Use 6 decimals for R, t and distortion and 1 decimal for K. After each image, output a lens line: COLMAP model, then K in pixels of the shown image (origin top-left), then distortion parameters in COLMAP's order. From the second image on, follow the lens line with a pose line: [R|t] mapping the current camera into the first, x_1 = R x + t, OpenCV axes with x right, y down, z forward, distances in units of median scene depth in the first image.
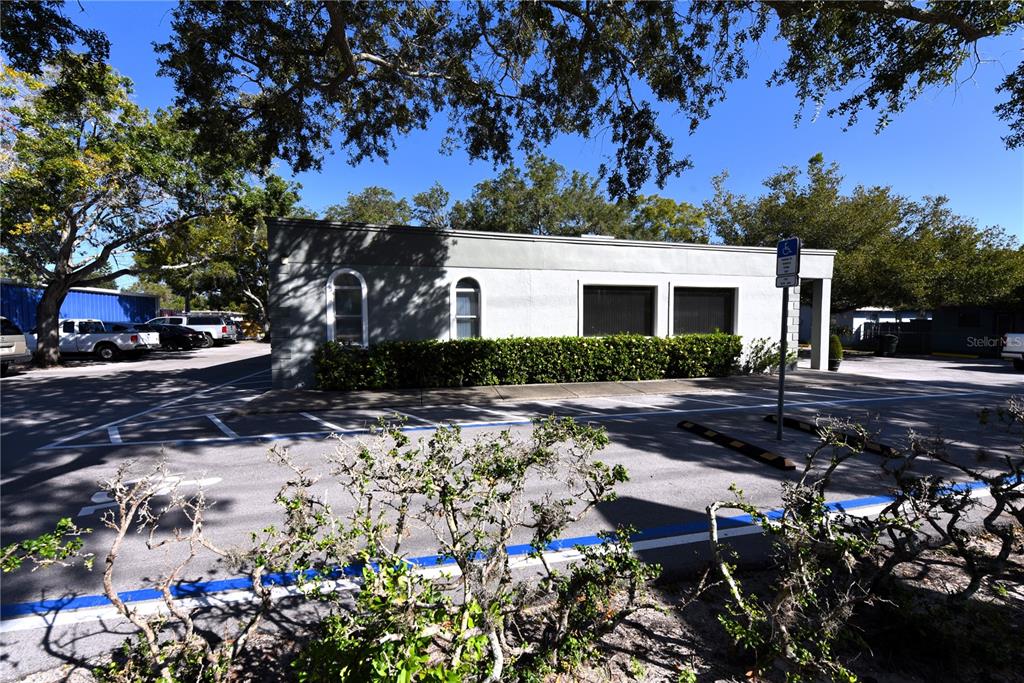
lens RADIAL K [[402.6, 0, 505.2], [0, 402.6, 350.1], [0, 0, 1]] dist [-0.010232, -0.000048]
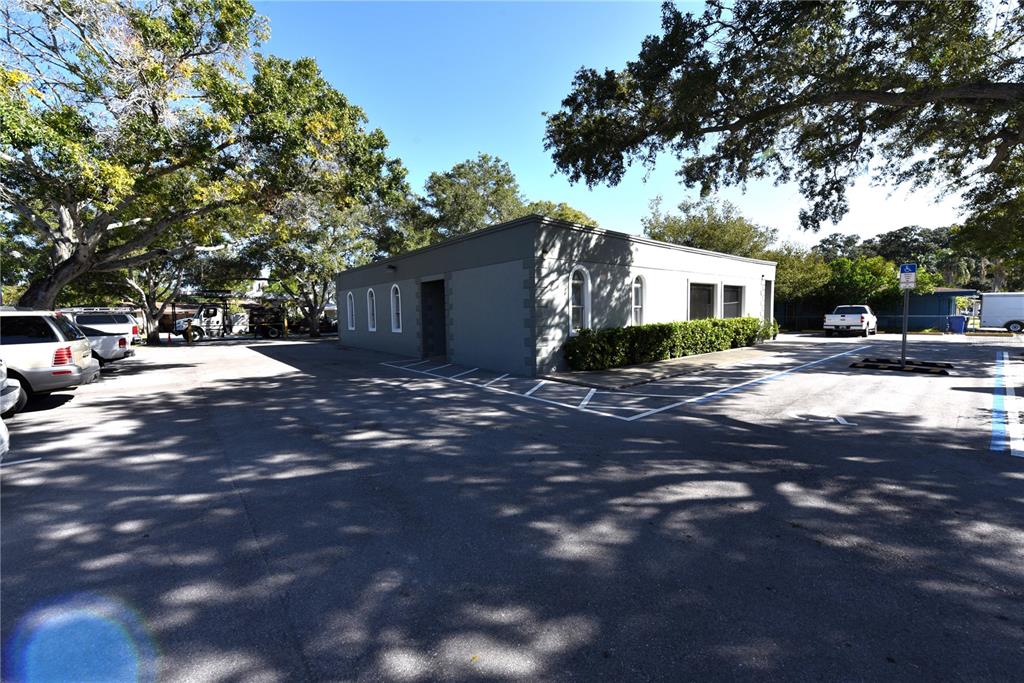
lens RADIAL K [[411.5, 0, 515.9], [0, 411.5, 342.2], [0, 0, 1]] dist [-0.011262, -0.003088]
pose [[0.895222, -0.047129, 0.443122, -1.000542], [0.047932, 0.998806, 0.009396, -0.004880], [-0.443036, 0.012829, 0.896412, 0.033477]]
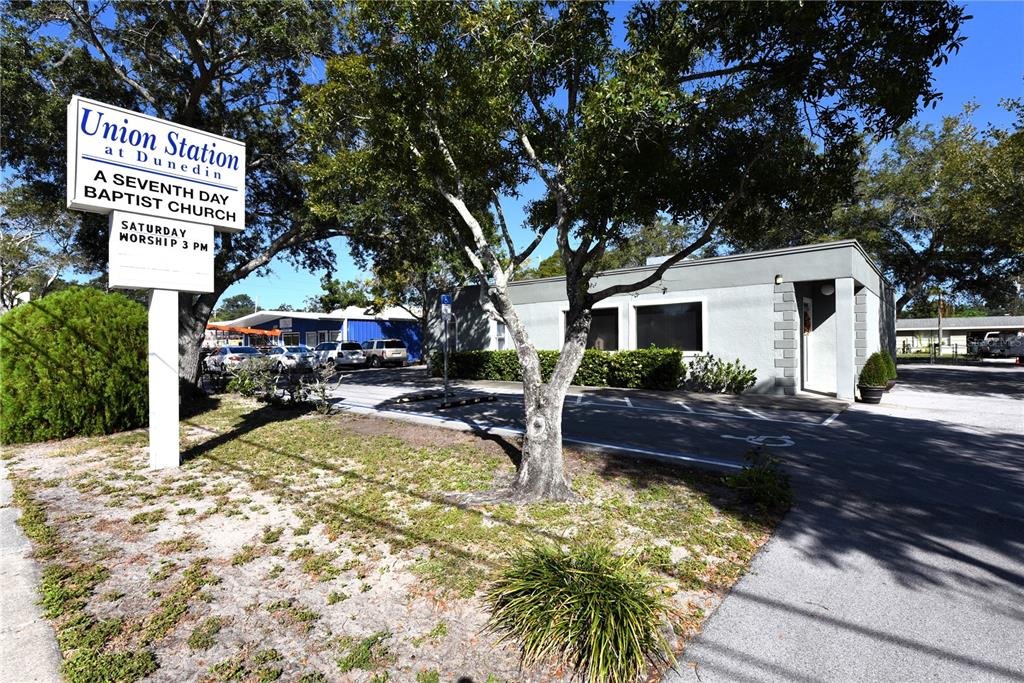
lens RADIAL K [[482.9, 0, 512.0], [0, 482.9, 341.5], [0, 0, 1]] dist [0.000501, 0.000120]
pose [[0.576371, -0.006601, -0.817162, 1.497116], [-0.046287, 0.998098, -0.040710, 0.011657], [0.815876, 0.061288, 0.574969, -0.049485]]
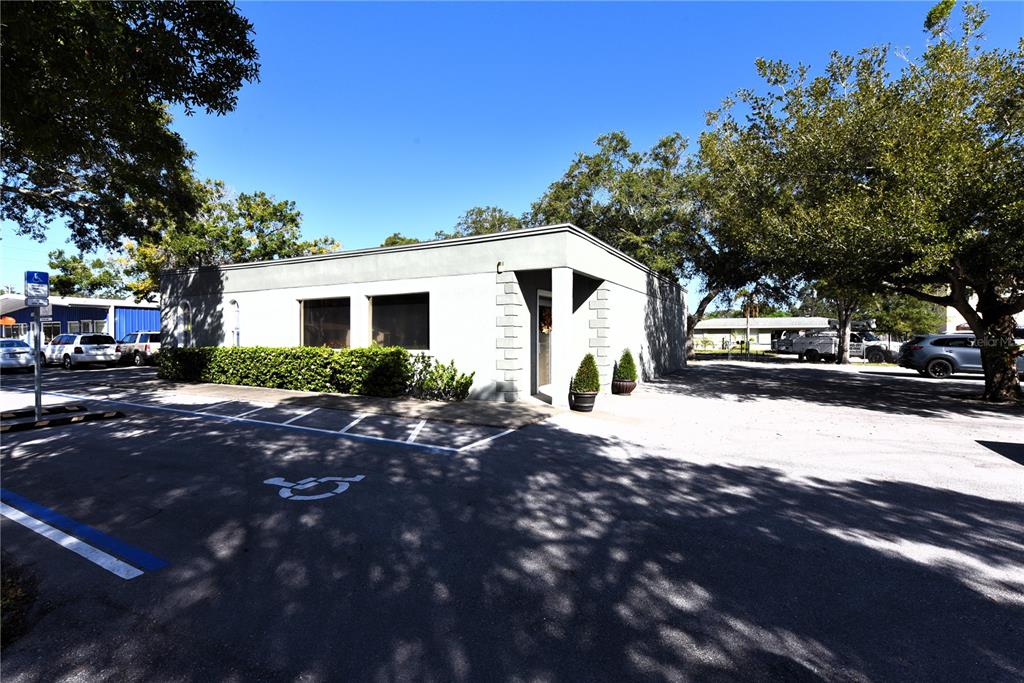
lens RADIAL K [[483.2, 0, 497.7], [0, 483.2, 337.1], [0, 0, 1]] dist [-0.001420, -0.000110]
pose [[0.731600, 0.001959, -0.681731, 1.605516], [-0.045919, 0.997866, -0.046411, -0.026593], [0.680186, 0.065259, 0.730129, 0.440323]]
